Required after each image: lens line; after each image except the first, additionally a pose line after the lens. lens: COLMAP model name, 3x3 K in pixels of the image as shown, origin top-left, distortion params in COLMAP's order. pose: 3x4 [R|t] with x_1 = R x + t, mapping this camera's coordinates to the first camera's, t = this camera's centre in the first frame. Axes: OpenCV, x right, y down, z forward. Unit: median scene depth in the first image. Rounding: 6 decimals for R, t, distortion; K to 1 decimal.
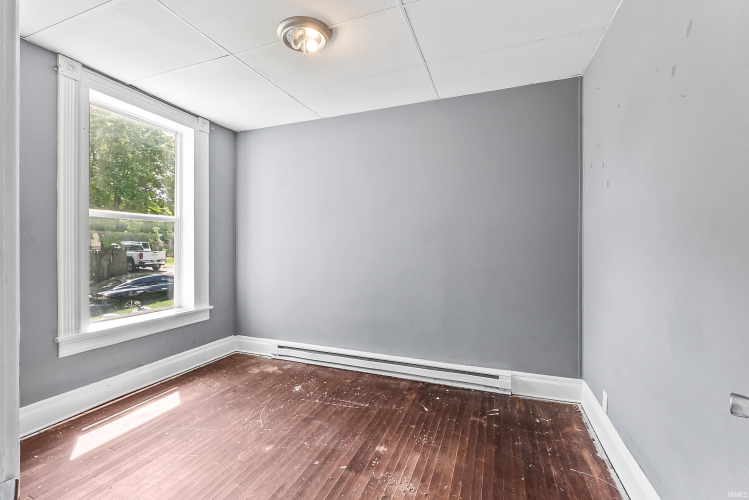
lens RADIAL K [[321.4, 0, 374.5], [0, 321.4, 250.0], [0, 0, 1]] dist [-0.000594, 0.000417]
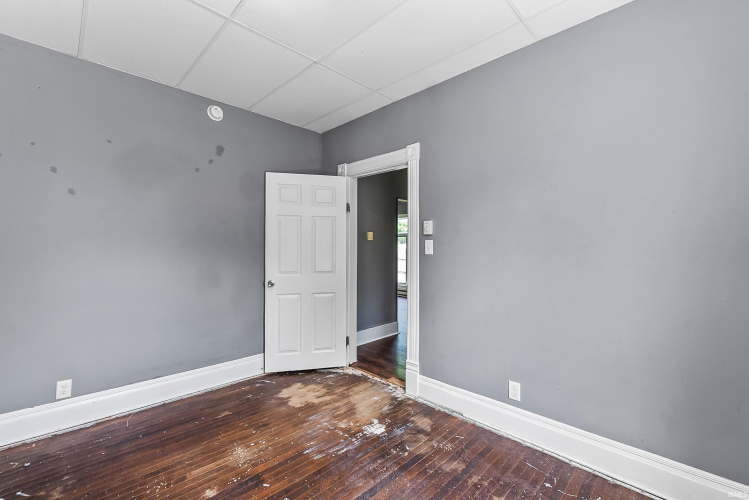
lens RADIAL K [[321.4, 0, 374.5], [0, 321.4, 250.0], [0, 0, 1]] dist [-0.000594, 0.000417]
pose [[-0.913005, -0.001719, 0.407944, -0.748921], [-0.000624, 0.999996, 0.002816, -0.005851], [-0.407947, 0.002316, -0.913003, 1.690712]]
